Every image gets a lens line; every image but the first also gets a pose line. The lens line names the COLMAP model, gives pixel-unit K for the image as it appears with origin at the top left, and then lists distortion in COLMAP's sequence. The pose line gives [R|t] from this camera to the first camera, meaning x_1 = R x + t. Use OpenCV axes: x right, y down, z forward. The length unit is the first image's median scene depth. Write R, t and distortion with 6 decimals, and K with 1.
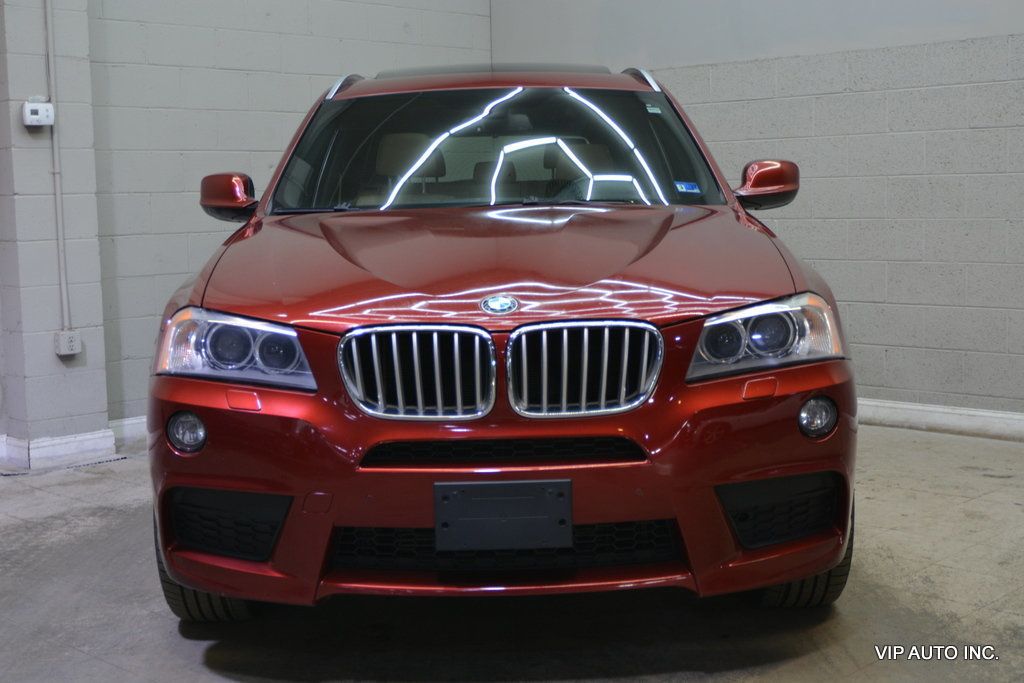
lens RADIAL K [[1388.0, 0, 512.0], [0, 1388.0, 341.5], [0, 0, 1]] dist [-0.007721, 0.029588]
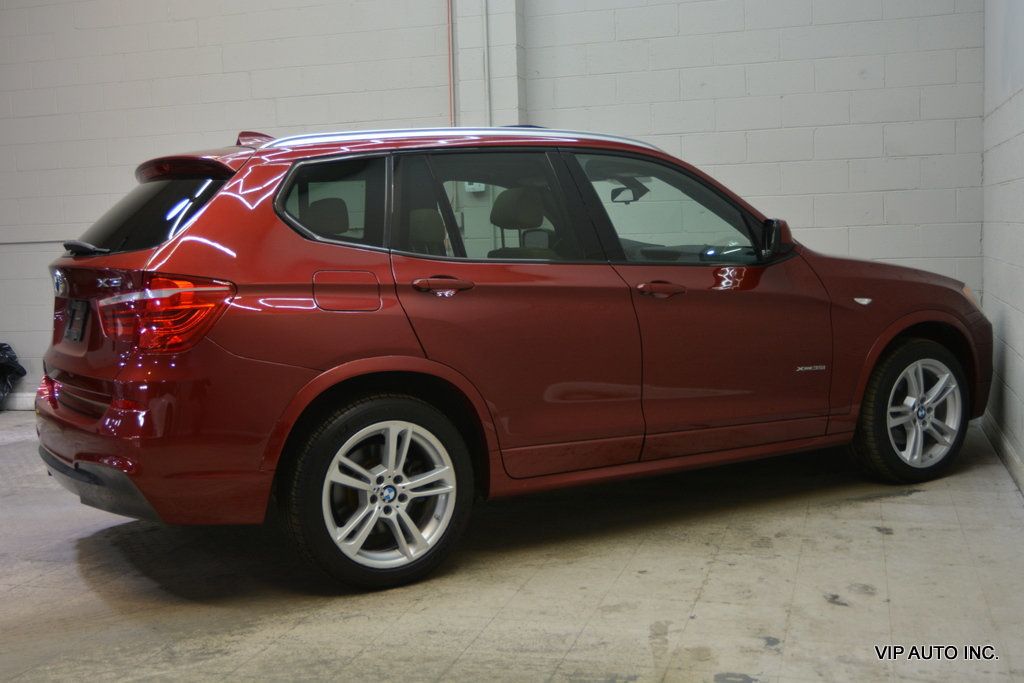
lens RADIAL K [[1201.3, 0, 512.0], [0, 1201.3, 341.5], [0, 0, 1]] dist [-0.006455, 0.005669]
pose [[0.452285, 0.090278, -0.887293, 0.798973], [-0.072124, 0.995308, 0.064504, -0.080074], [0.888953, 0.034821, 0.456674, 0.445955]]
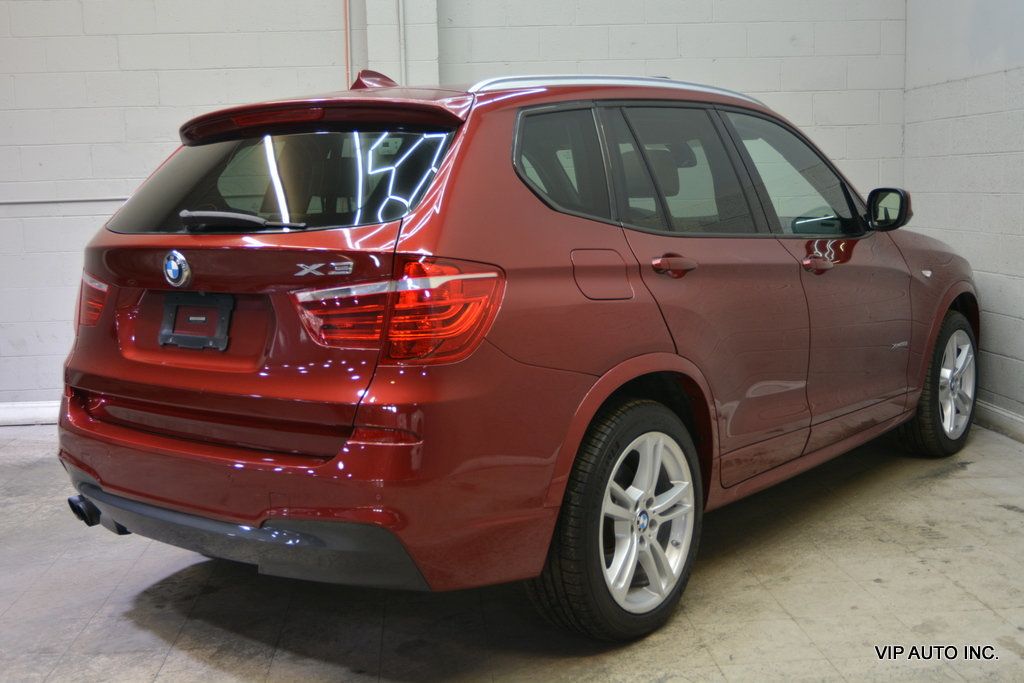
lens RADIAL K [[1203.6, 0, 512.0], [0, 1203.6, 341.5], [0, 0, 1]] dist [-0.010603, -0.014016]
pose [[0.743220, 0.089612, -0.663019, 0.483916], [-0.061669, 0.995946, 0.065481, -0.060790], [0.666199, -0.007779, 0.745733, 0.238403]]
